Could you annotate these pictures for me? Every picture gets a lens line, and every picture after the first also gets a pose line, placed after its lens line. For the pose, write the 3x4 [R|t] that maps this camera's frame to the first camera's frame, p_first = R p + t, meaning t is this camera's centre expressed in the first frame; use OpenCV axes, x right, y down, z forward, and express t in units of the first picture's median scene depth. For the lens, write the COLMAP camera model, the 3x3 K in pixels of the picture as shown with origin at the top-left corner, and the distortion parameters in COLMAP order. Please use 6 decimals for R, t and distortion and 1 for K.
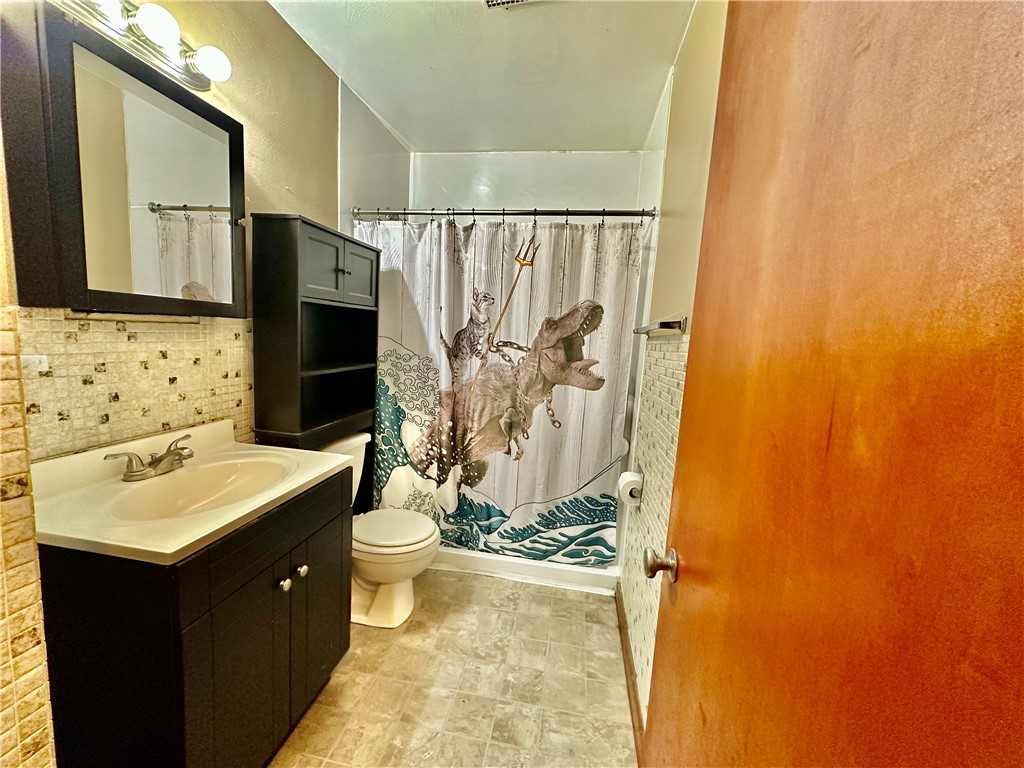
lens RADIAL K [[409.1, 0, 509.8], [0, 409.1, 385.0], [0, 0, 1]] dist [0.007990, -0.000081]
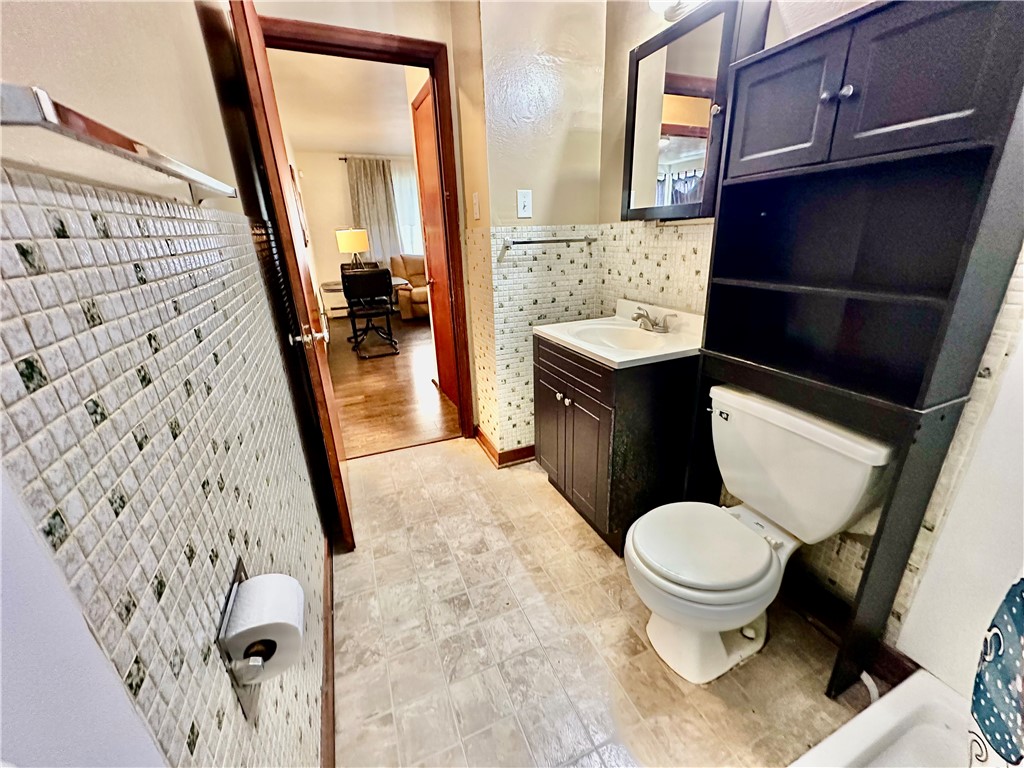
lens RADIAL K [[409.1, 0, 512.1], [0, 409.1, 381.1], [0, 0, 1]] dist [0.007990, -0.000081]
pose [[-0.843315, 0.153344, -0.515079, 0.366693], [-0.081981, 0.910505, 0.405290, -0.172940], [0.531130, 0.384013, -0.755271, 1.792787]]
